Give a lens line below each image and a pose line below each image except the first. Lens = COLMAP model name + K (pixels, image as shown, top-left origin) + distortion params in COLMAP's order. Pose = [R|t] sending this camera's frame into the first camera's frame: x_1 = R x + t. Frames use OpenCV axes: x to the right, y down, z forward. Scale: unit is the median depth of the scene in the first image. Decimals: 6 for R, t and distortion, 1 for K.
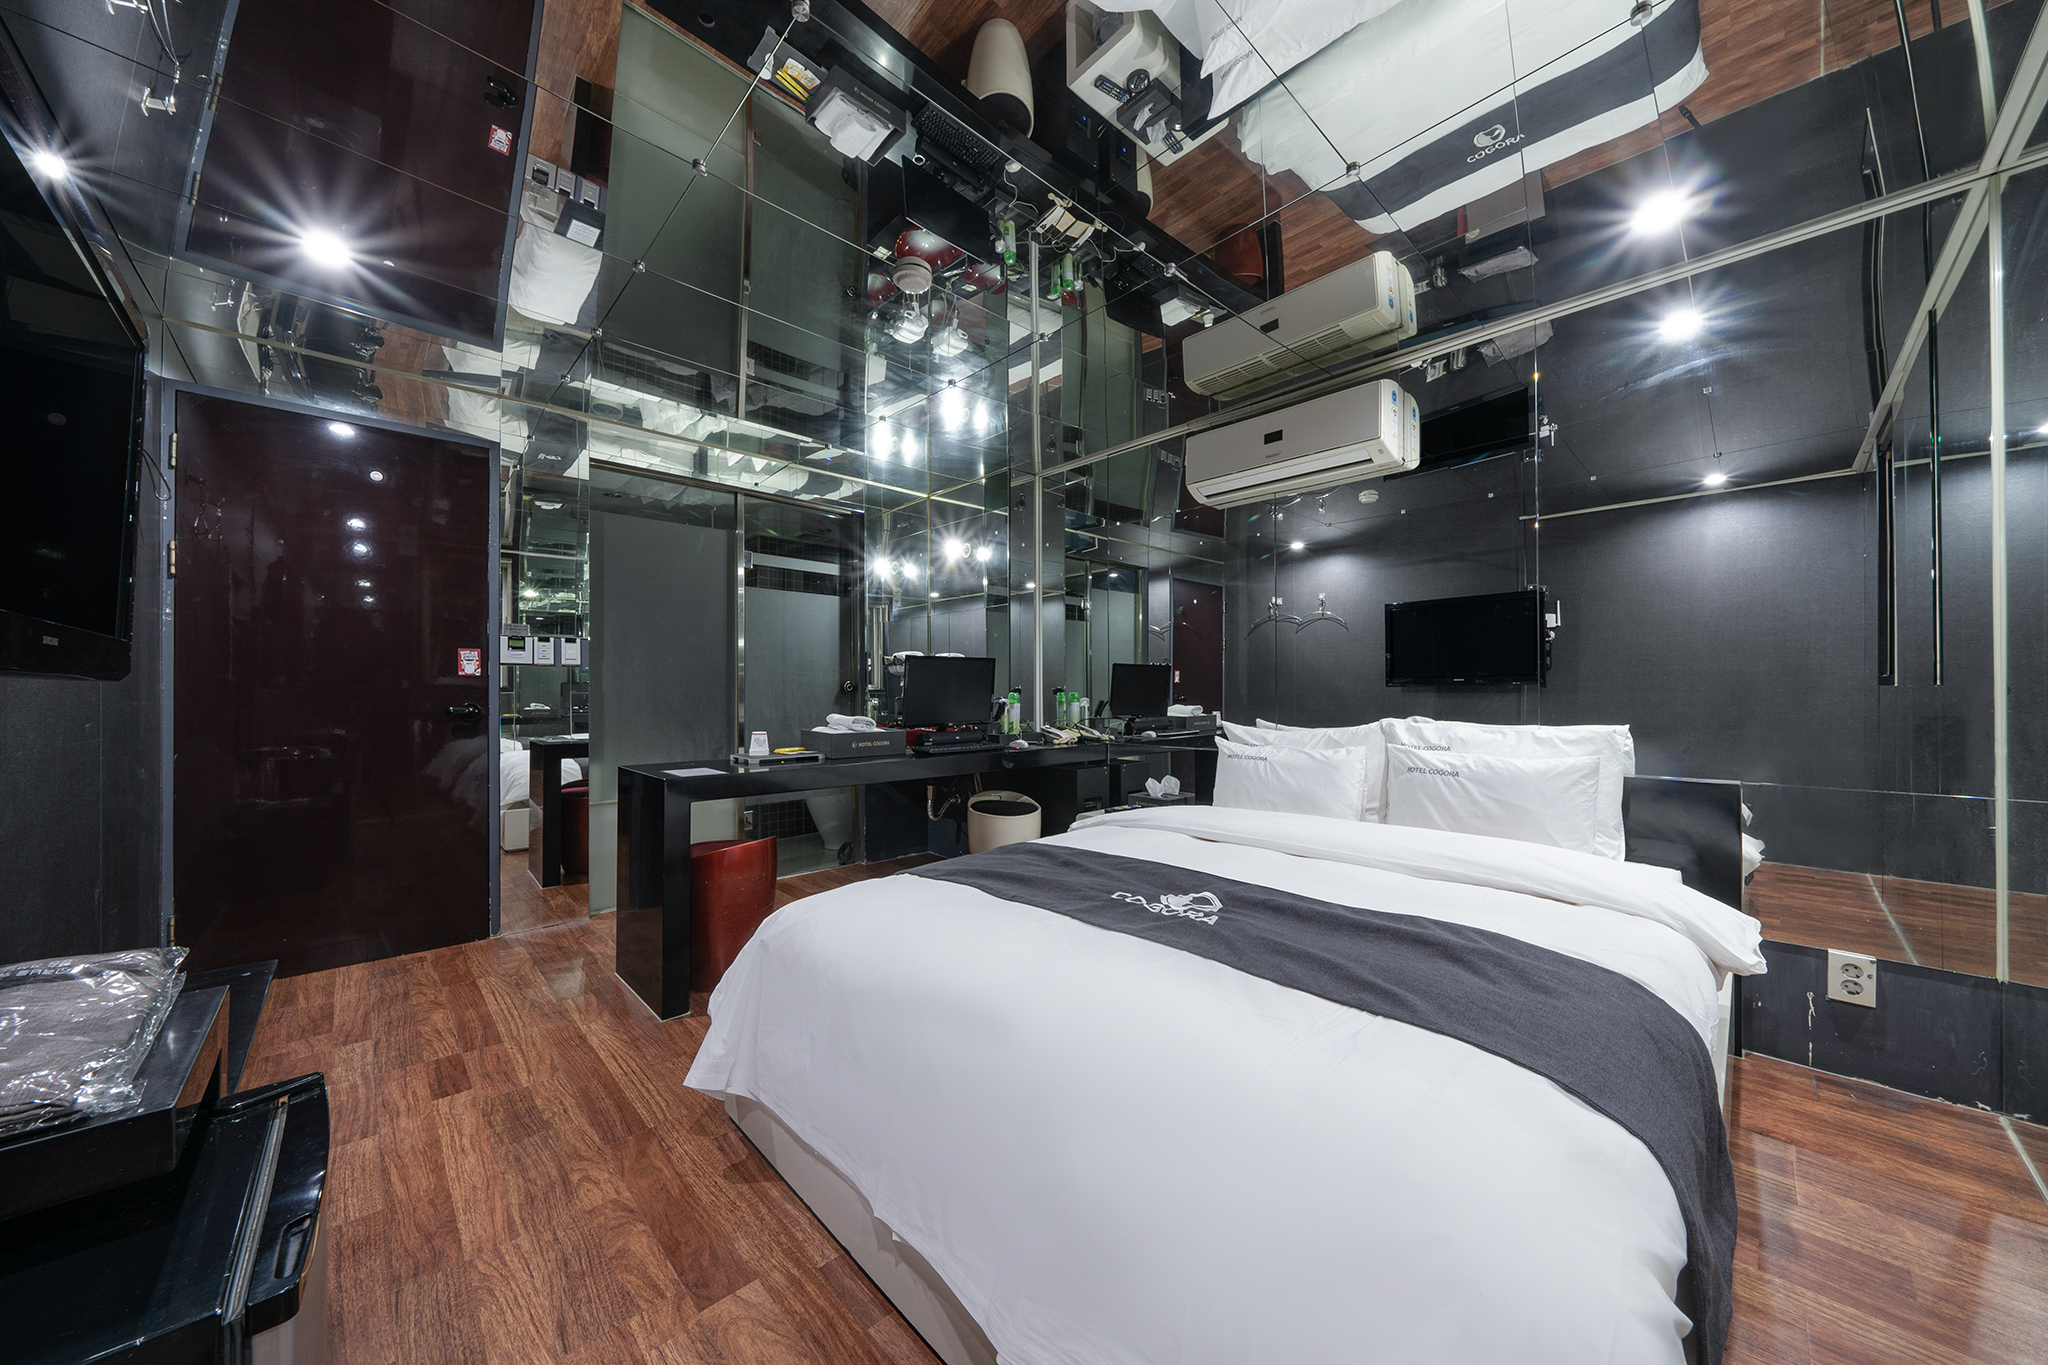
lens RADIAL K [[693.5, 0, 1029.8], [0, 693.5, 680.9], [0, 0, 1]] dist [-0.008244, 0.000673]
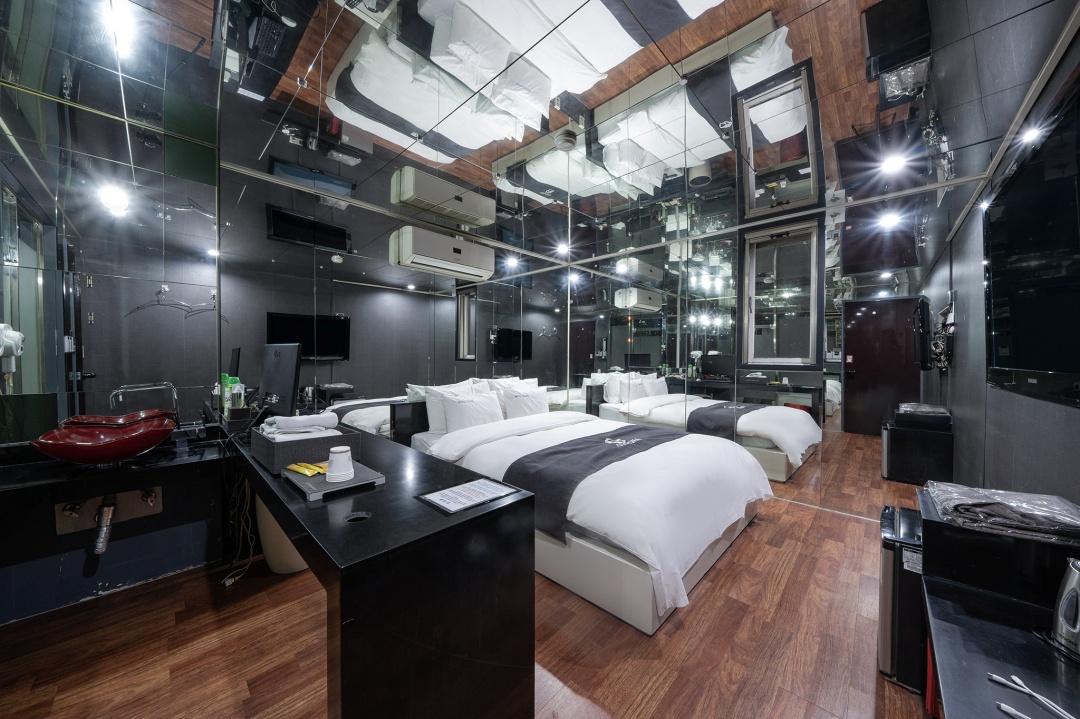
lens RADIAL K [[365.7, 0, 543.2], [0, 365.7, 361.7], [0, 0, 1]] dist [-0.008244, 0.000673]
pose [[-0.042174, -0.020208, 0.998906, -1.101271], [-0.009602, 0.999757, 0.019820, -0.054718], [-0.999064, -0.008755, -0.042358, 1.106181]]
